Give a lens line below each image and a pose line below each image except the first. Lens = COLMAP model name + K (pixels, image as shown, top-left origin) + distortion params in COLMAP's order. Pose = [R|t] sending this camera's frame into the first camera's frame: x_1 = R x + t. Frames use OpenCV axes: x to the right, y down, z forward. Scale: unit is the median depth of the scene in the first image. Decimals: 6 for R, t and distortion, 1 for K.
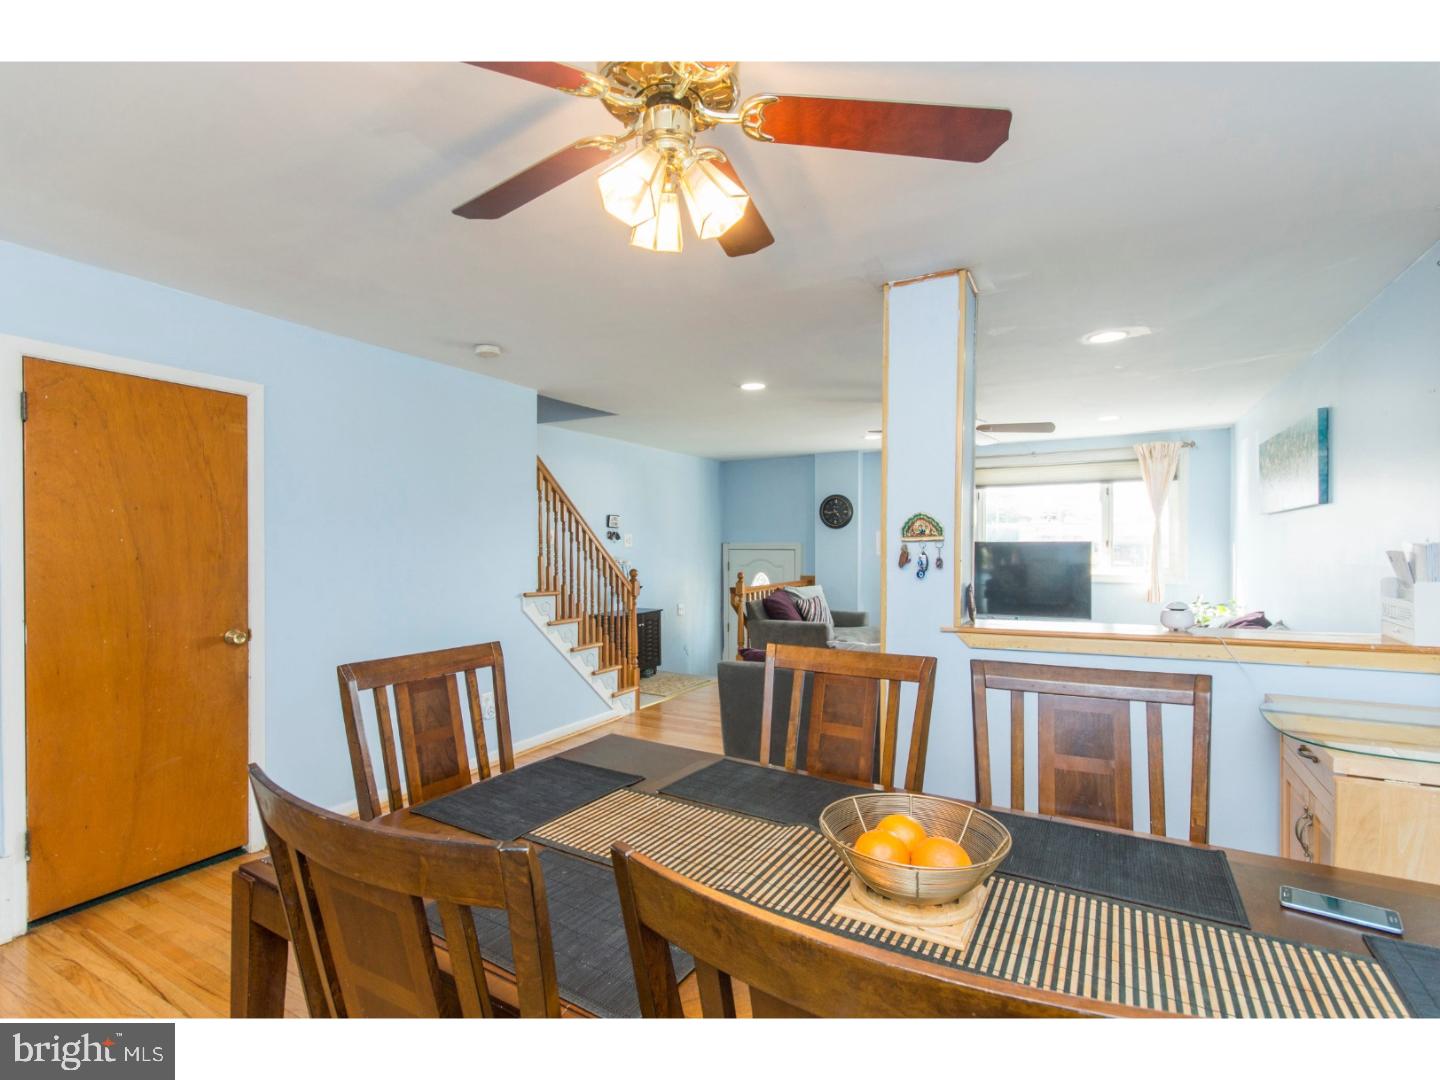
lens RADIAL K [[668.9, 0, 711.9], [0, 668.9, 537.8], [0, 0, 1]] dist [0.000136, -0.000008]
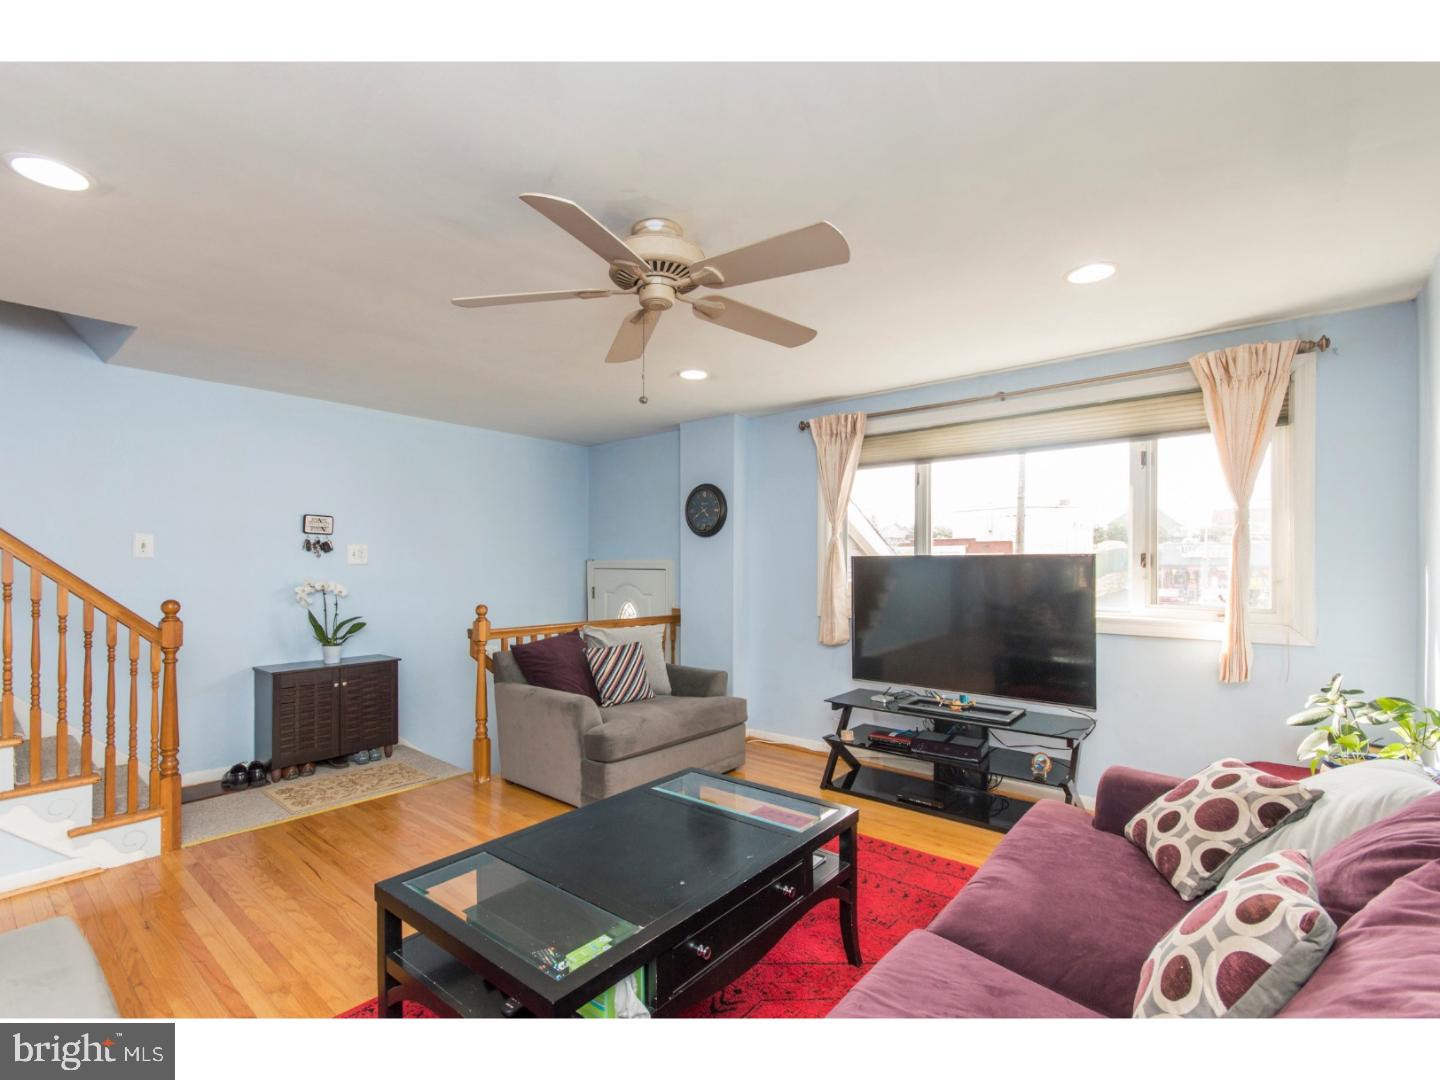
lens RADIAL K [[663.7, 0, 692.5], [0, 663.7, 554.5], [0, 0, 1]] dist [0.000173, 0.000501]
pose [[0.982562, -0.001113, -0.185930, 0.363336], [0.000551, 0.999995, -0.003071, 0.007824], [0.185933, 0.002915, 0.982558, 0.453115]]
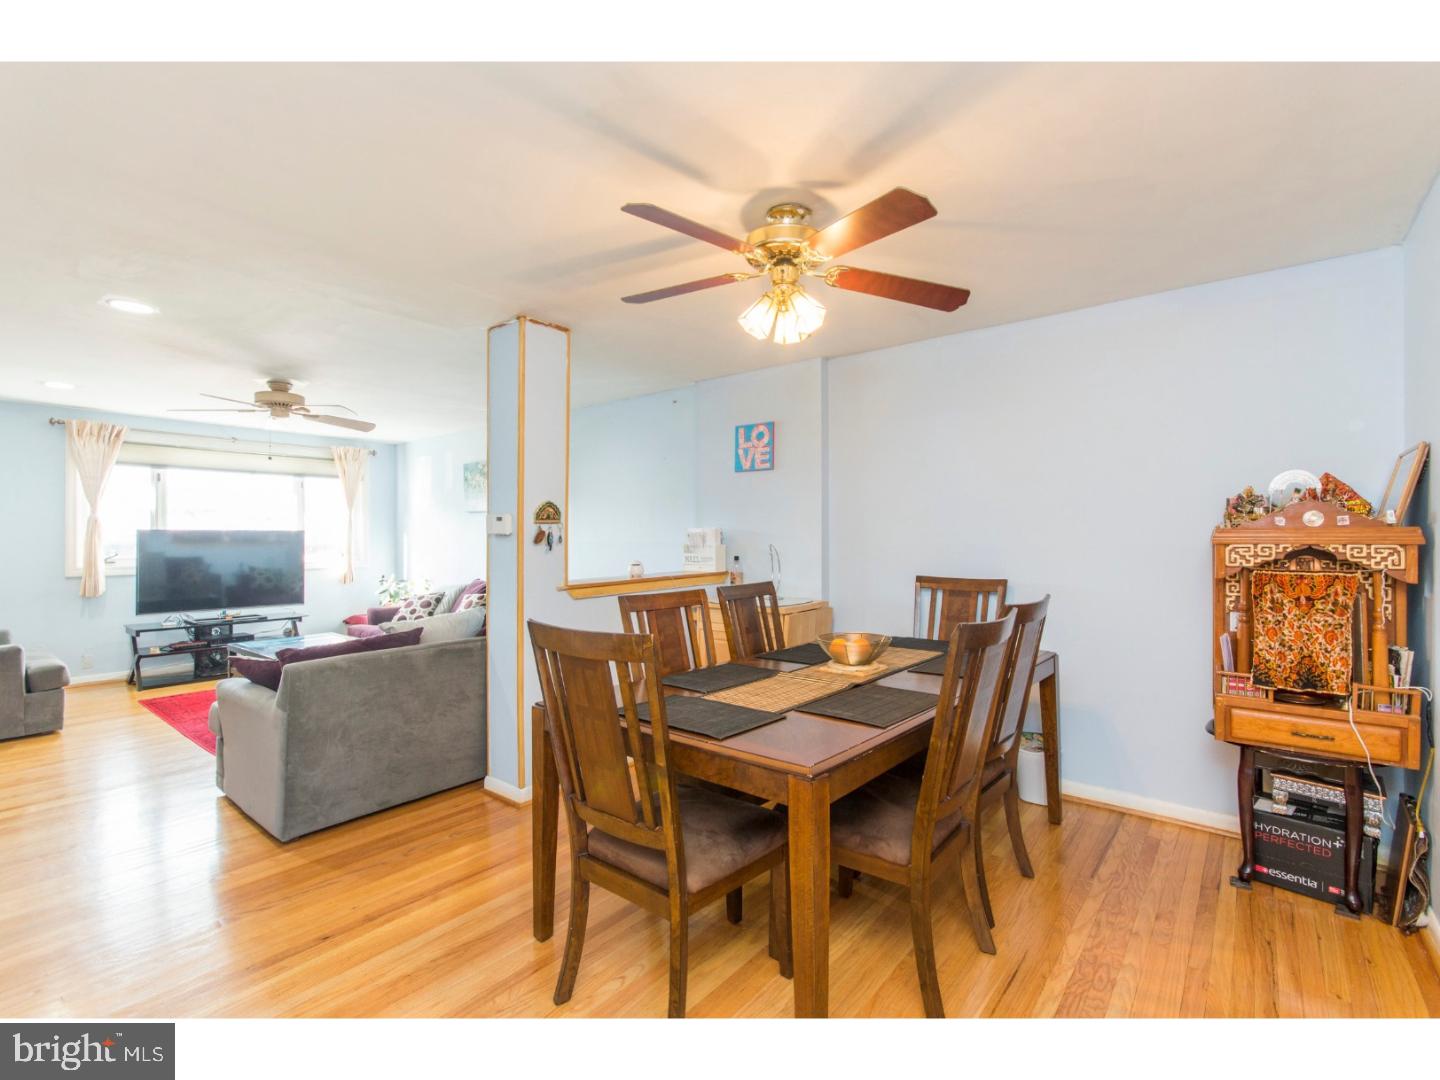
lens RADIAL K [[651.3, 0, 720.0], [0, 651.3, 540.0], [0, 0, 1]] dist [-0.003878, -0.000379]
pose [[0.138324, -0.001187, 0.990386, -0.377577], [-0.007673, 0.999968, 0.002270, 0.013636], [-0.990357, -0.007914, 0.138310, 0.192030]]
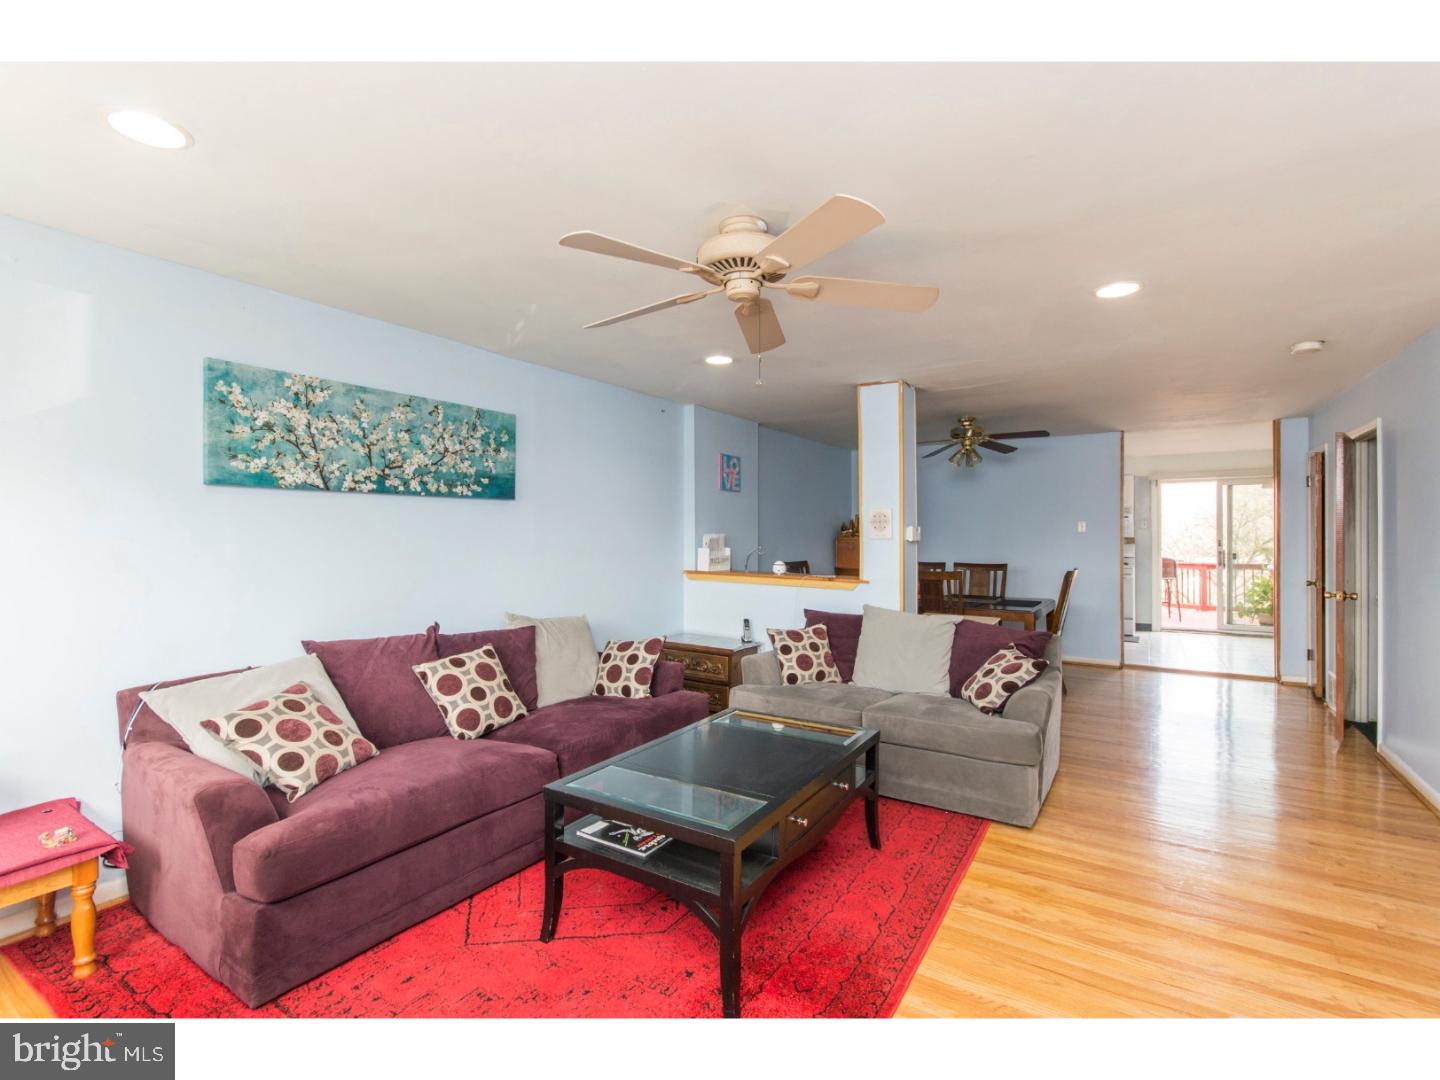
lens RADIAL K [[668.9, 0, 711.9], [0, 668.9, 537.8], [0, 0, 1]] dist [0.000136, -0.000008]
pose [[-0.998973, -0.000560, 0.045300, 0.275950], [-0.000707, 0.999995, -0.003228, 0.009066], [-0.045298, -0.003257, -0.998968, 1.151070]]
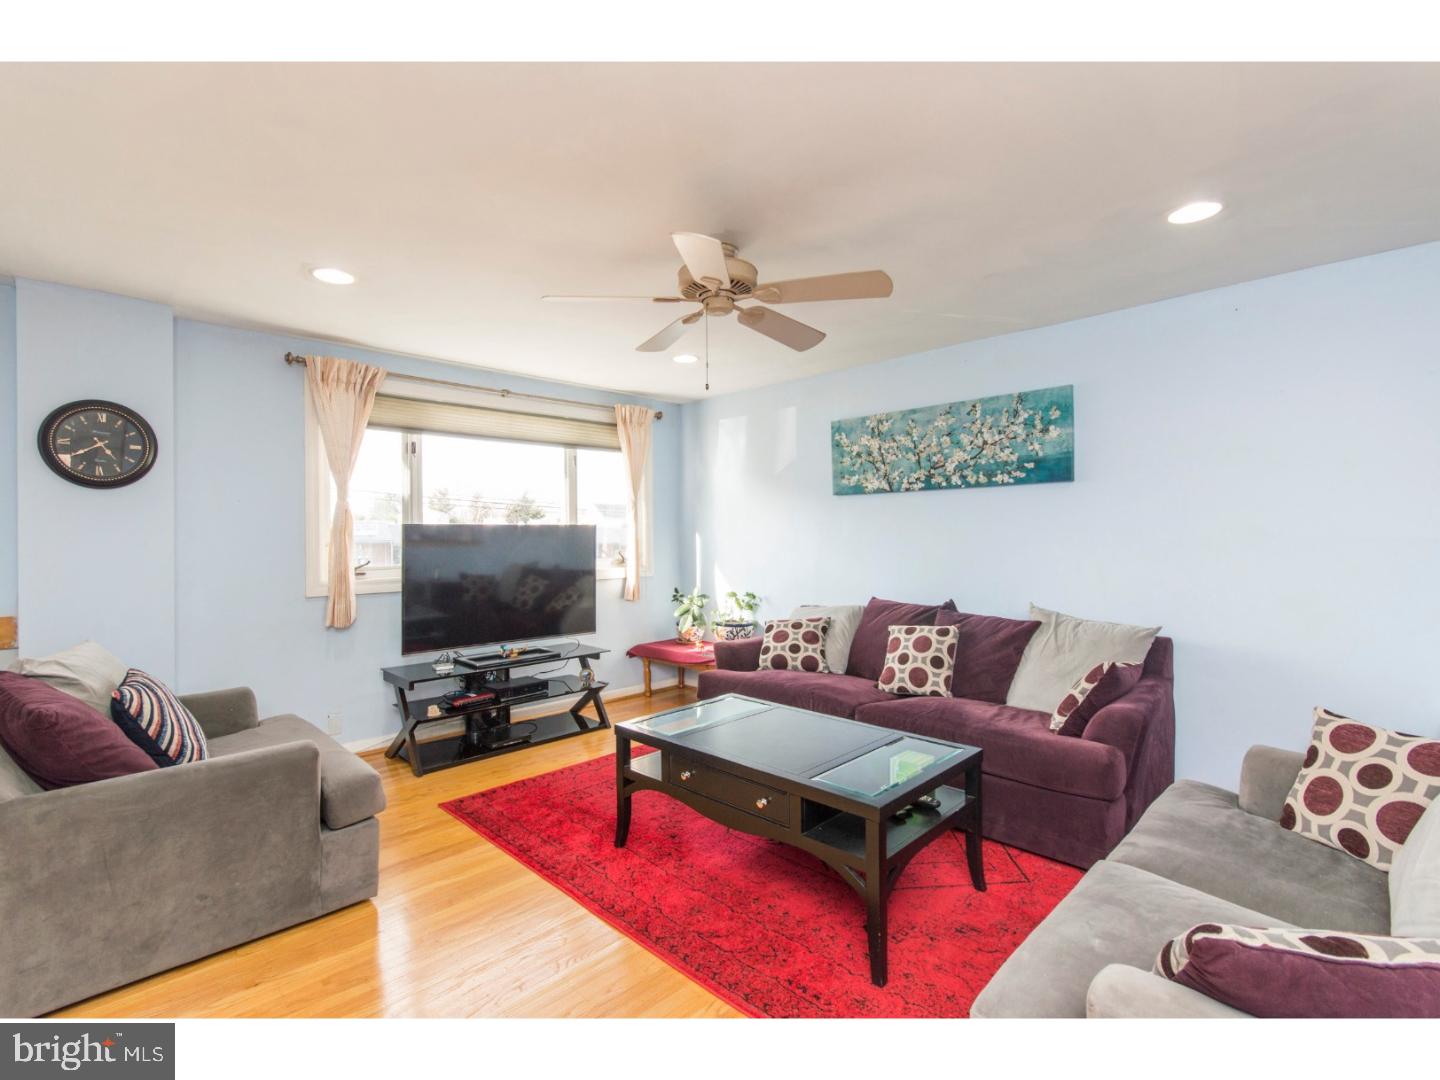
lens RADIAL K [[668.9, 0, 711.9], [0, 668.9, 537.8], [0, 0, 1]] dist [0.000136, -0.000008]
pose [[0.253637, -0.004196, 0.967290, -0.114185], [-0.001546, 0.999988, 0.004743, 0.016368], [-0.967298, -0.002698, 0.253627, 0.690818]]
